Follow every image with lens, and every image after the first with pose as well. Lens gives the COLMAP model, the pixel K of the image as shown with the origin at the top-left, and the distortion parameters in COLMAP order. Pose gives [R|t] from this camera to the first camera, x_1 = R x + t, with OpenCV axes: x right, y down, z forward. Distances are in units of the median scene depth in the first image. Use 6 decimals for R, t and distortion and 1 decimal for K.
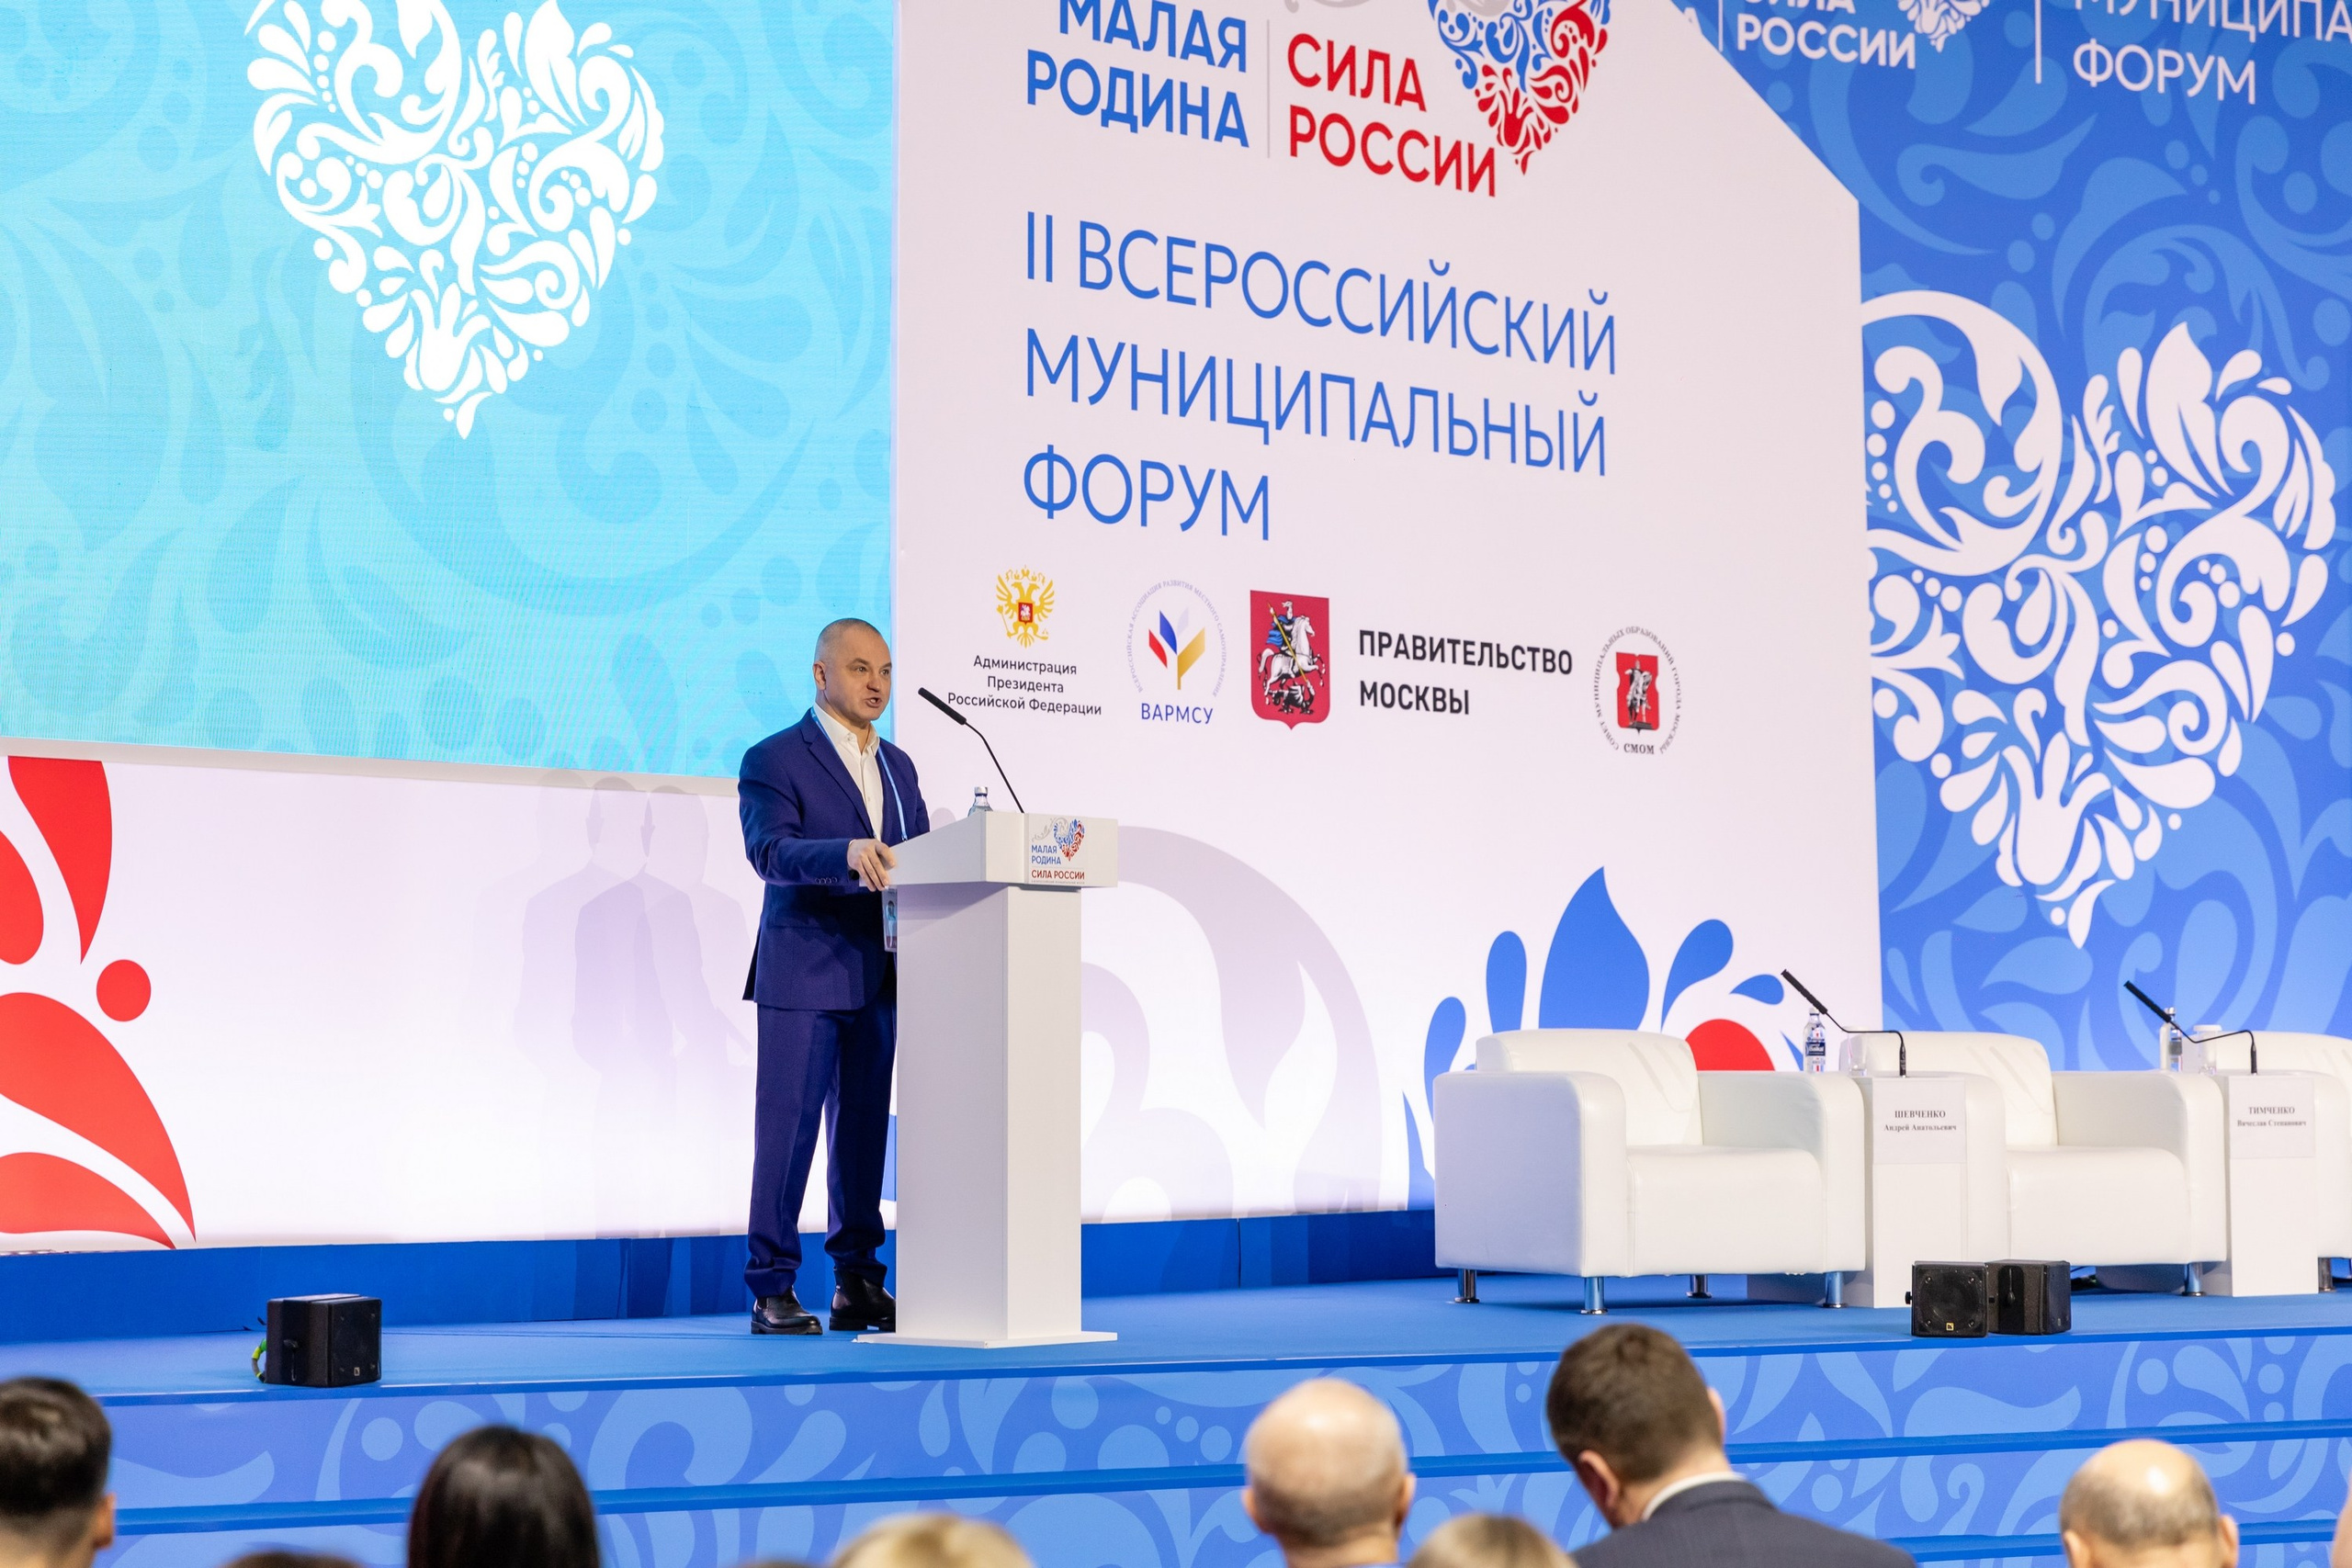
lens RADIAL K [[4794.3, 0, 1187.2], [0, 4794.3, 726.4], [0, 0, 1]] dist [-0.008644, 0.112444]
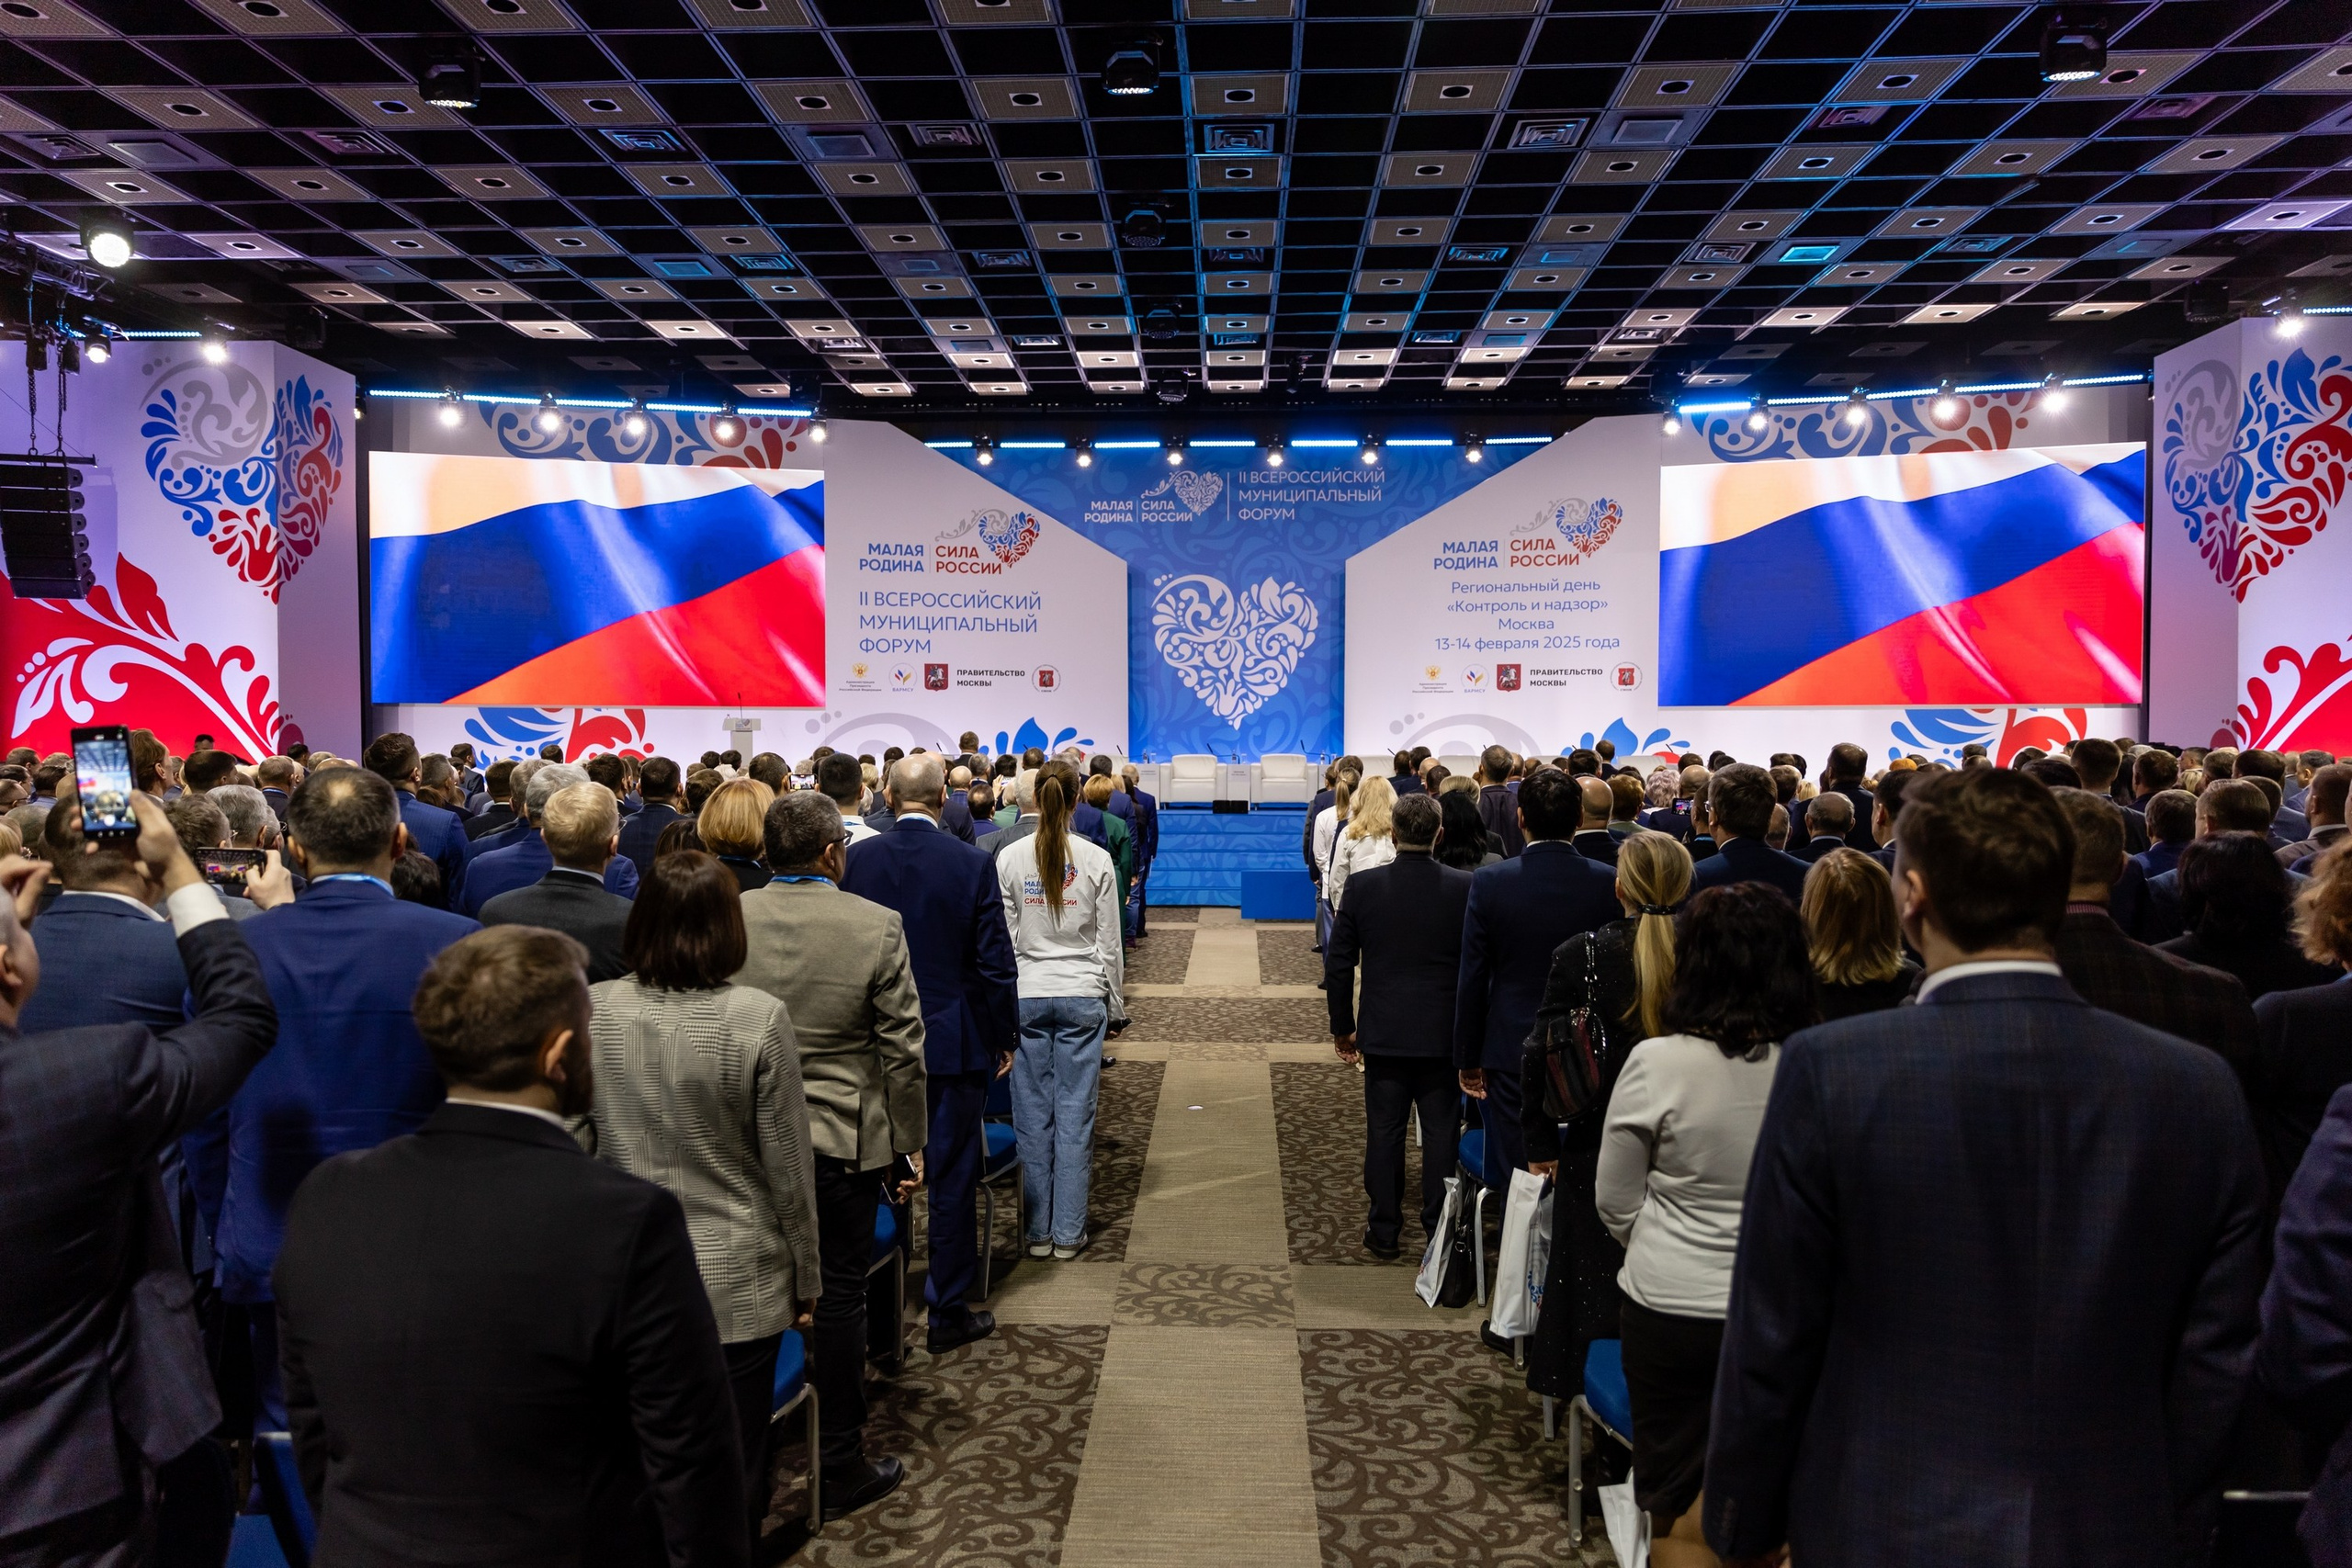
lens RADIAL K [[1587.6, 0, 1179.6], [0, 1587.6, 793.2], [0, 0, 1]] dist [0.016055, -0.005435]
pose [[0.872670, 0.011027, -0.488187, 0.991770], [0.037909, 0.995198, 0.090244, -0.031708], [0.486837, -0.097260, 0.868061, -0.283788]]
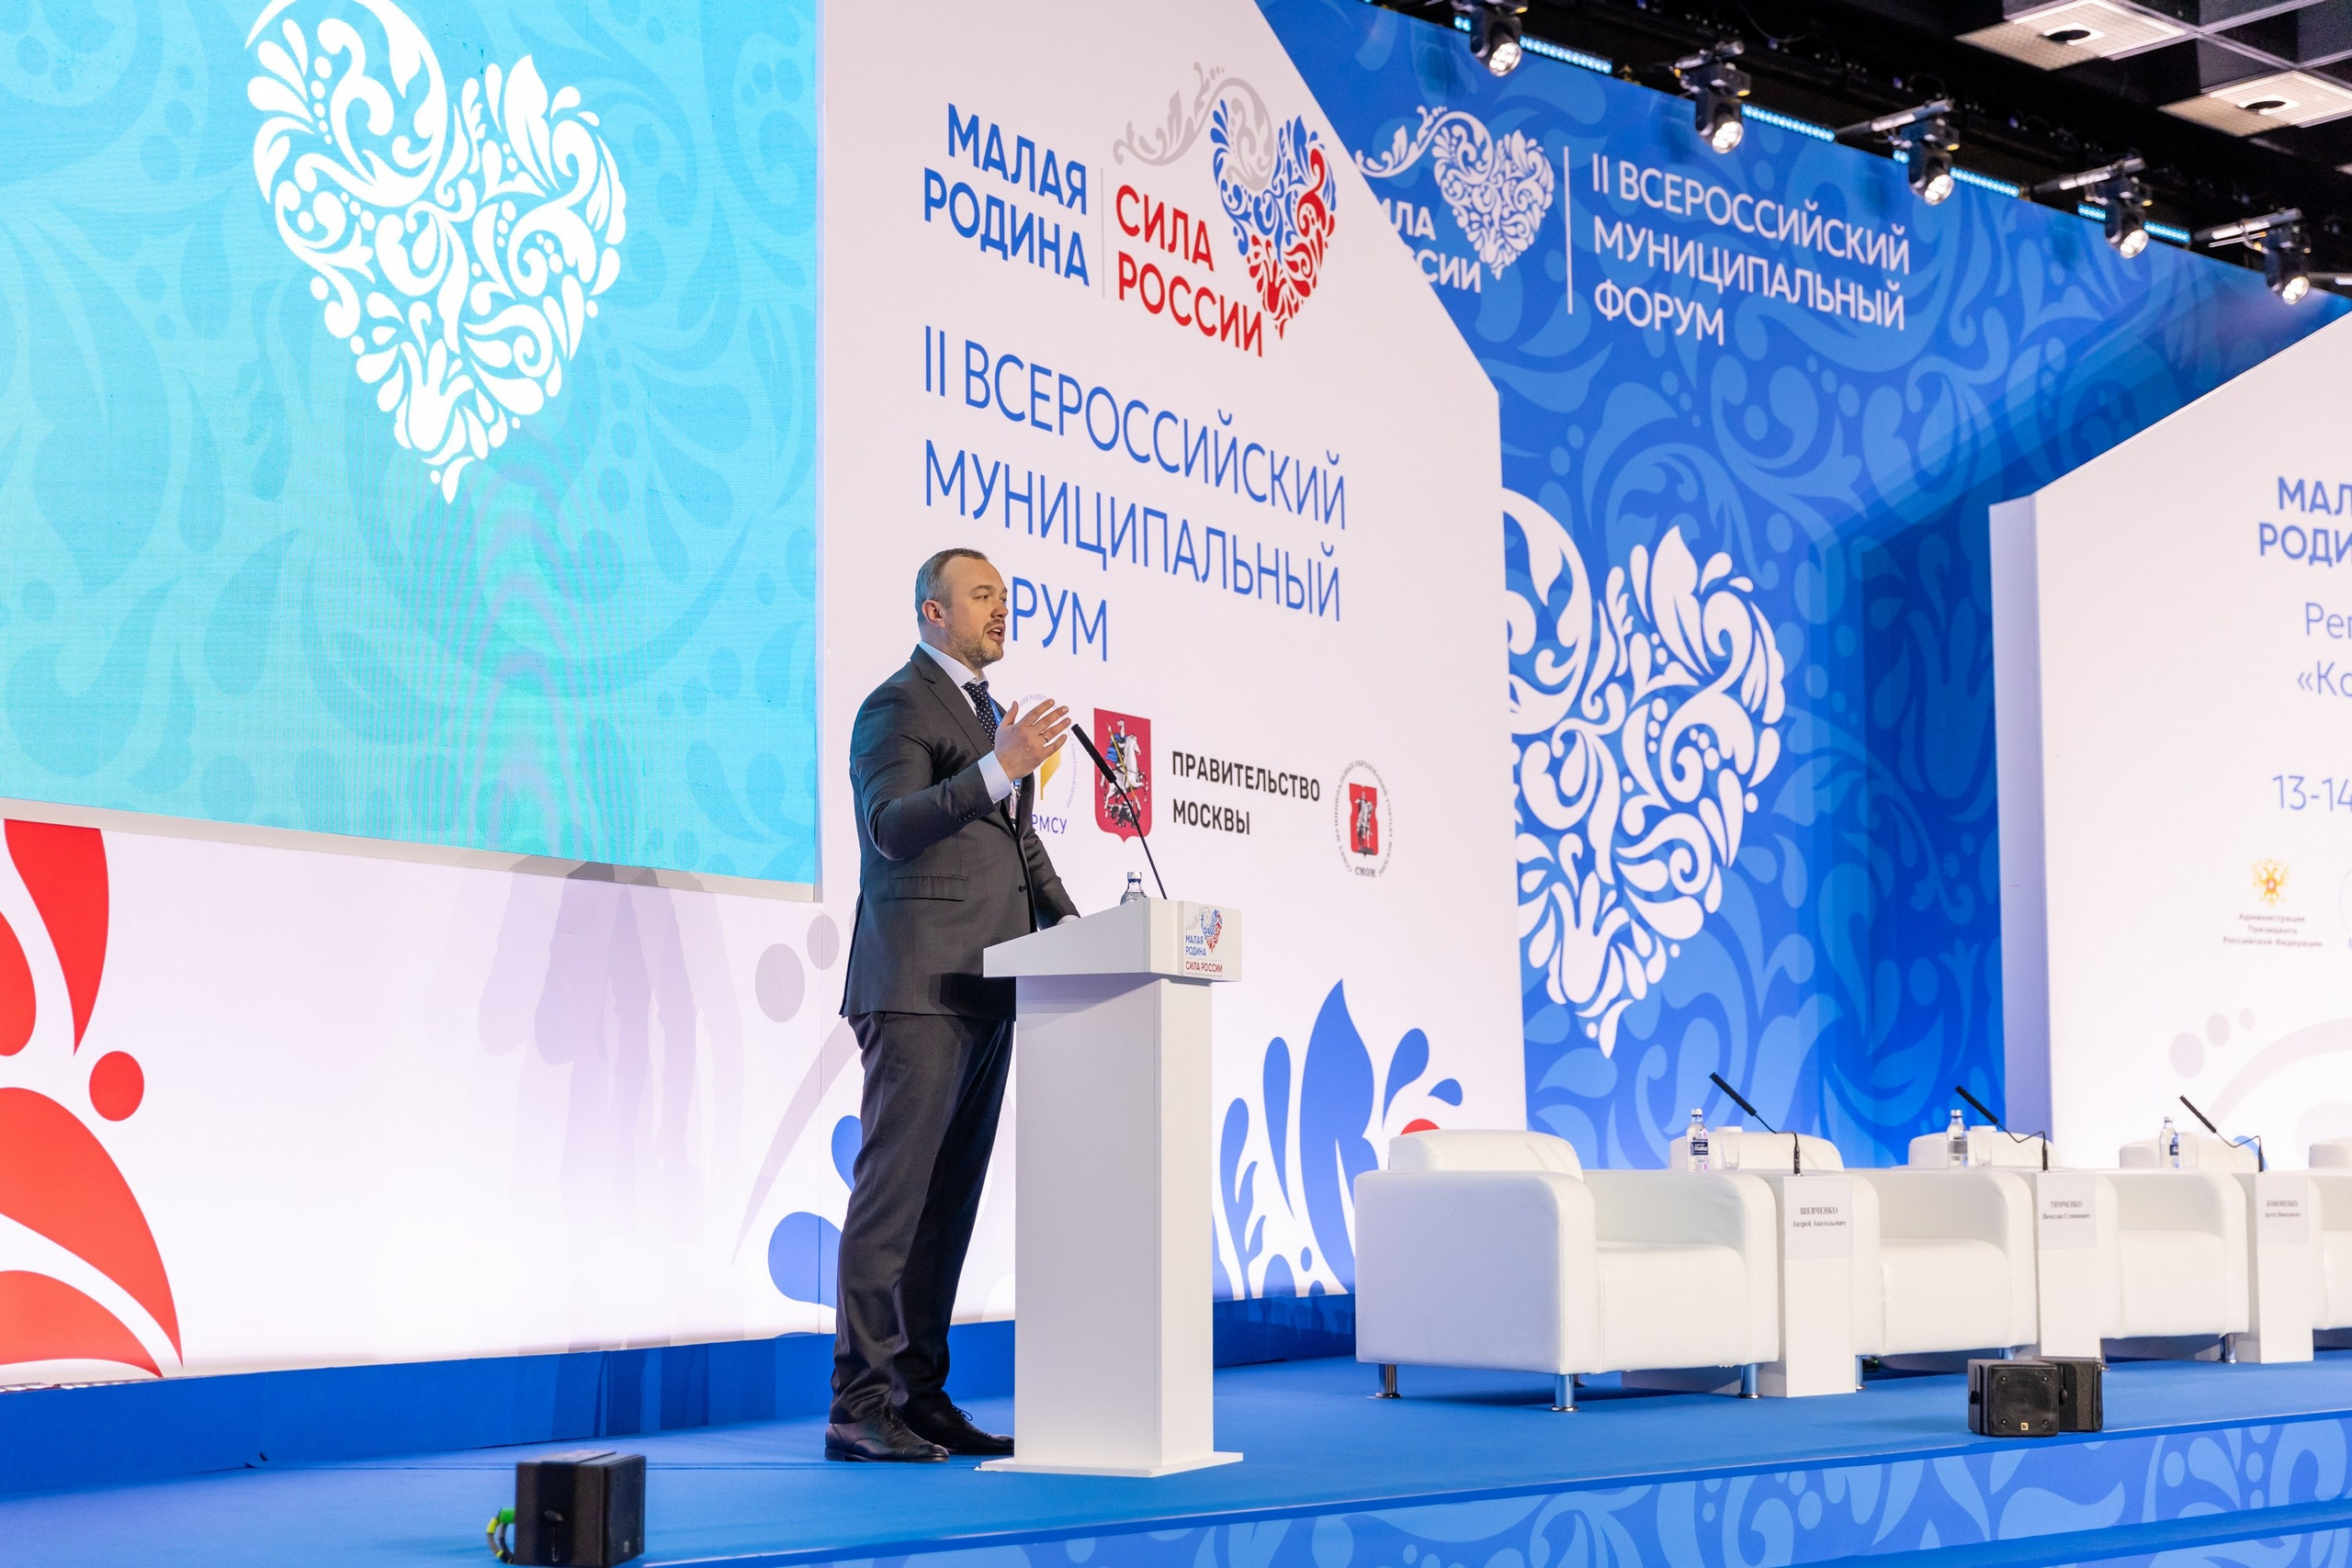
lens RADIAL K [[3471.2, 0, 1130.3], [0, 3471.2, 824.9], [0, 0, 1]] dist [0.017067, -0.091688]
pose [[0.972417, 0.018598, 0.232506, -0.147594], [-0.012887, 0.999577, -0.026058, 0.015863], [-0.232893, 0.022343, 0.972246, 0.253626]]
